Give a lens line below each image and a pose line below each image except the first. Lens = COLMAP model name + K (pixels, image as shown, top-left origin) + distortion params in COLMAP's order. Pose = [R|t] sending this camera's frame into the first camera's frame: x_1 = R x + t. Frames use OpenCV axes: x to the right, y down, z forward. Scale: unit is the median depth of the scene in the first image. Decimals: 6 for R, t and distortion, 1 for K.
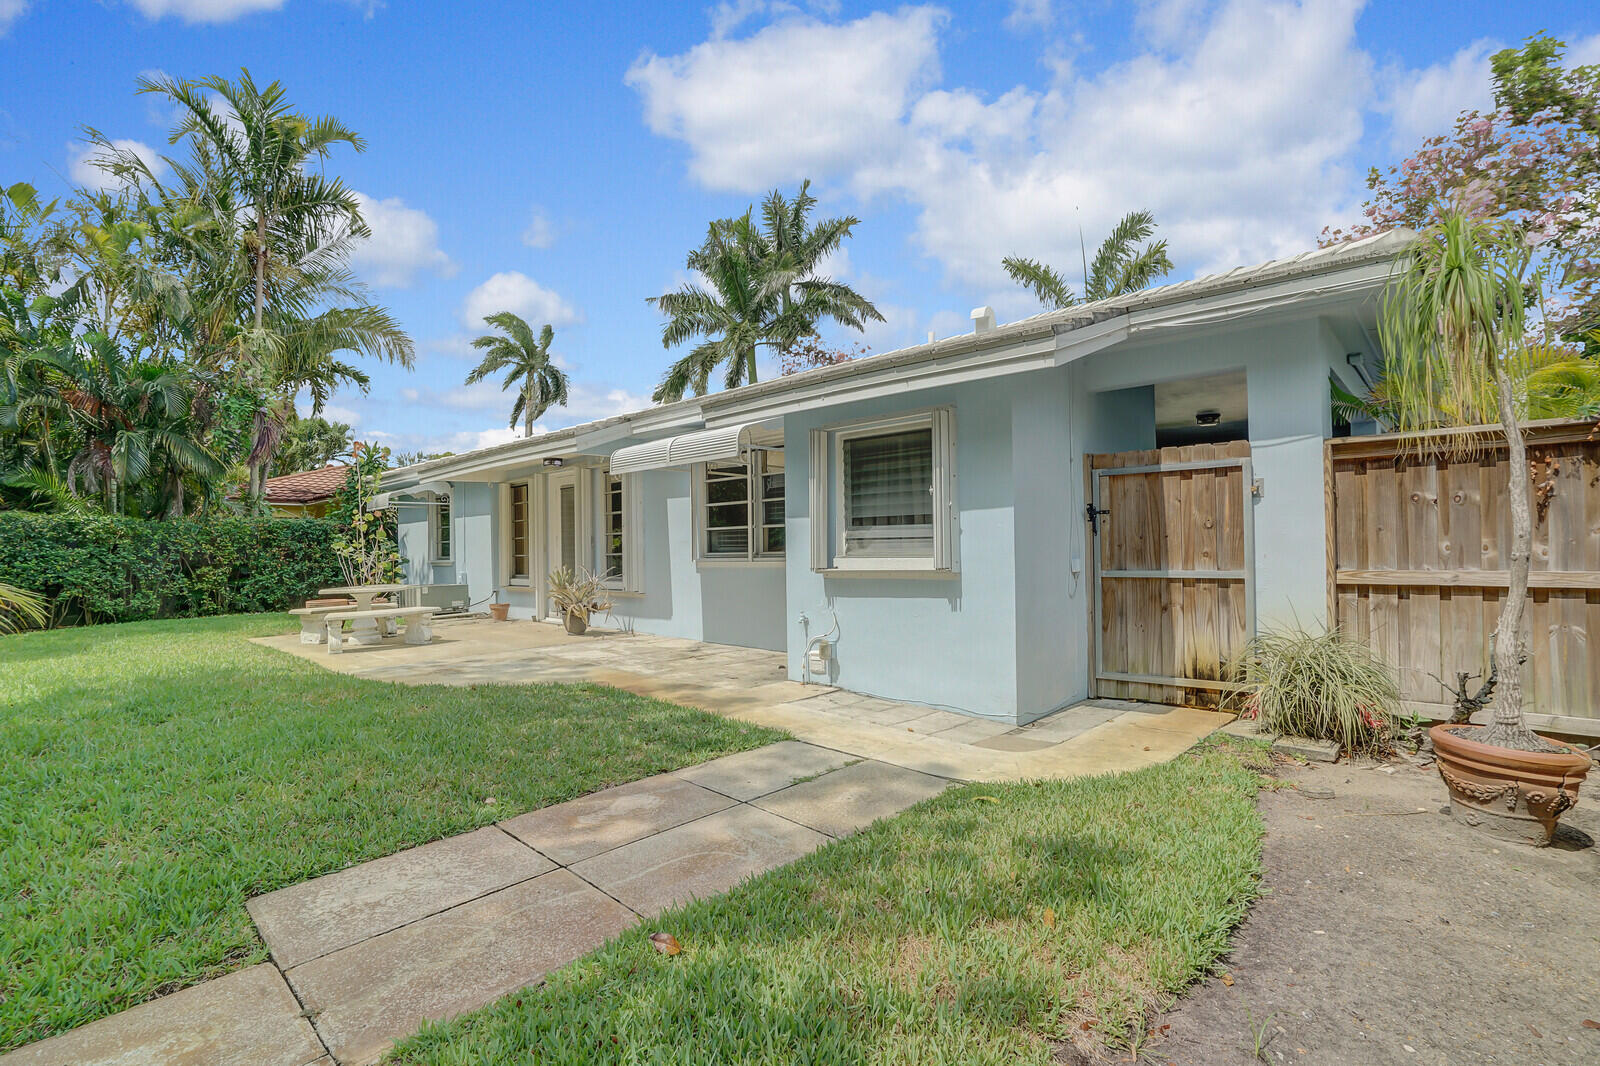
lens RADIAL K [[745.8, 0, 787.2], [0, 745.8, 535.6], [0, 0, 1]] dist [-0.052991, 0.021440]
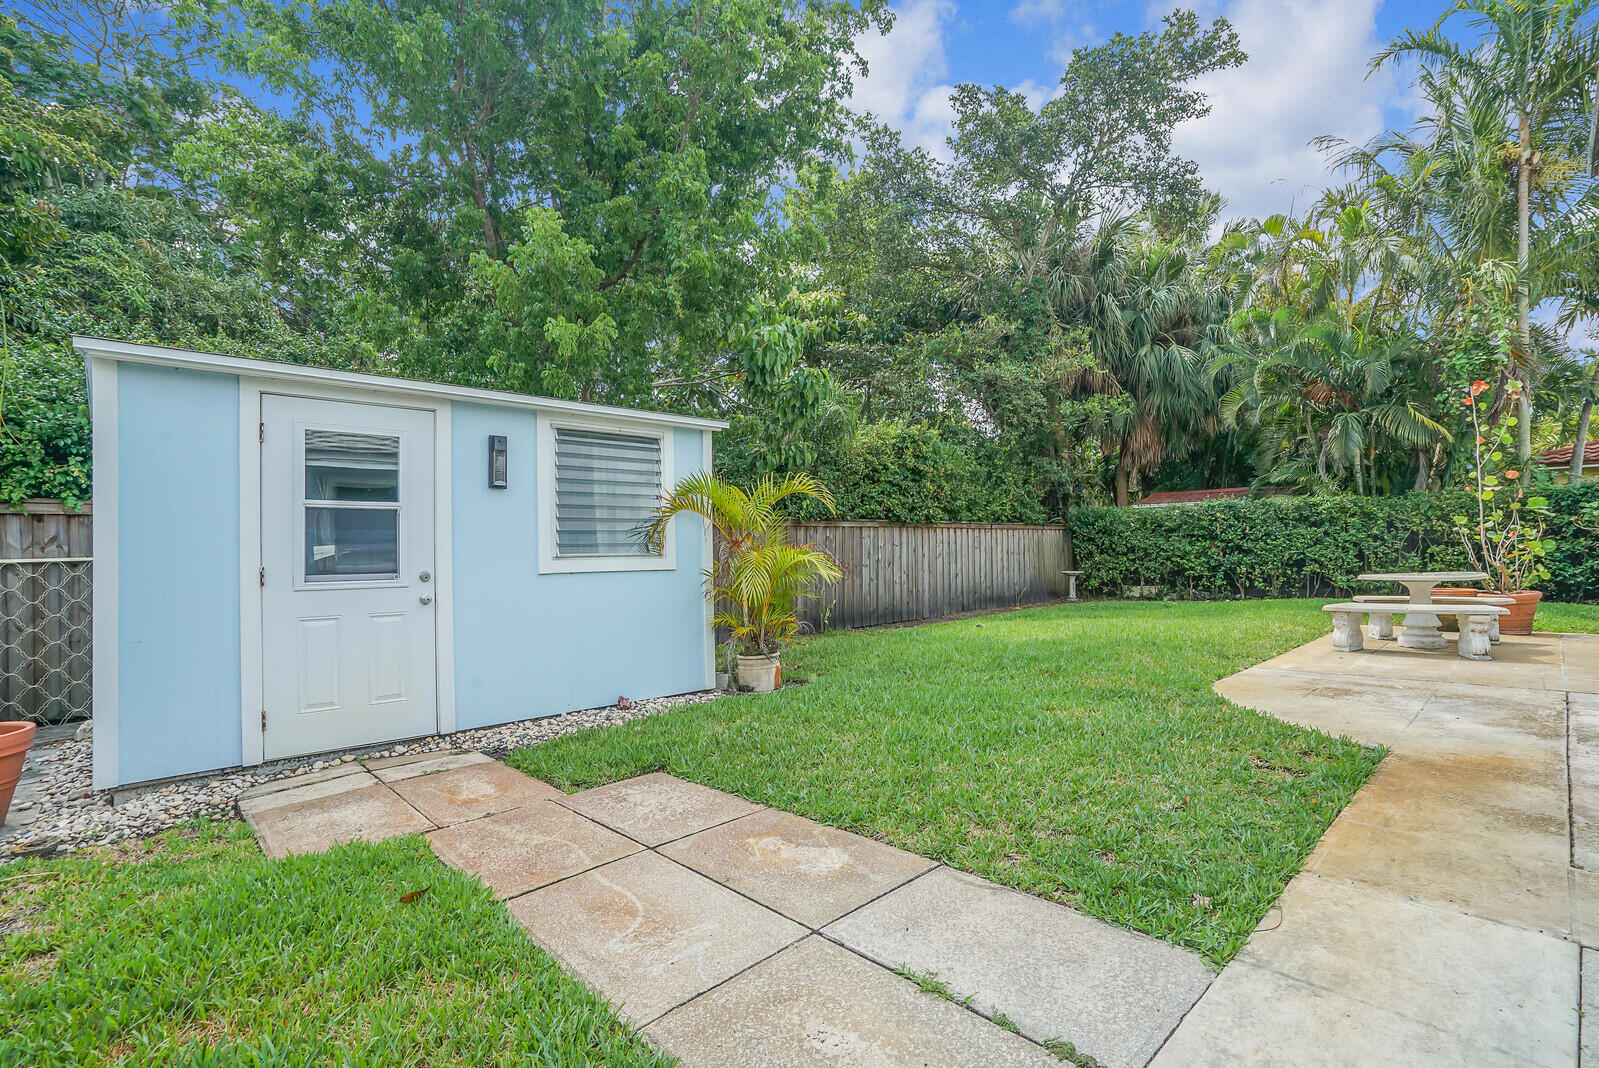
lens RADIAL K [[725.6, 0, 799.5], [0, 725.6, 534.0], [0, 0, 1]] dist [-0.035690, 0.019443]
pose [[-0.039213, -0.005214, -0.999217, 0.546372], [0.038718, 0.999228, -0.006733, 0.016830], [0.998481, -0.038951, -0.038981, 0.979456]]
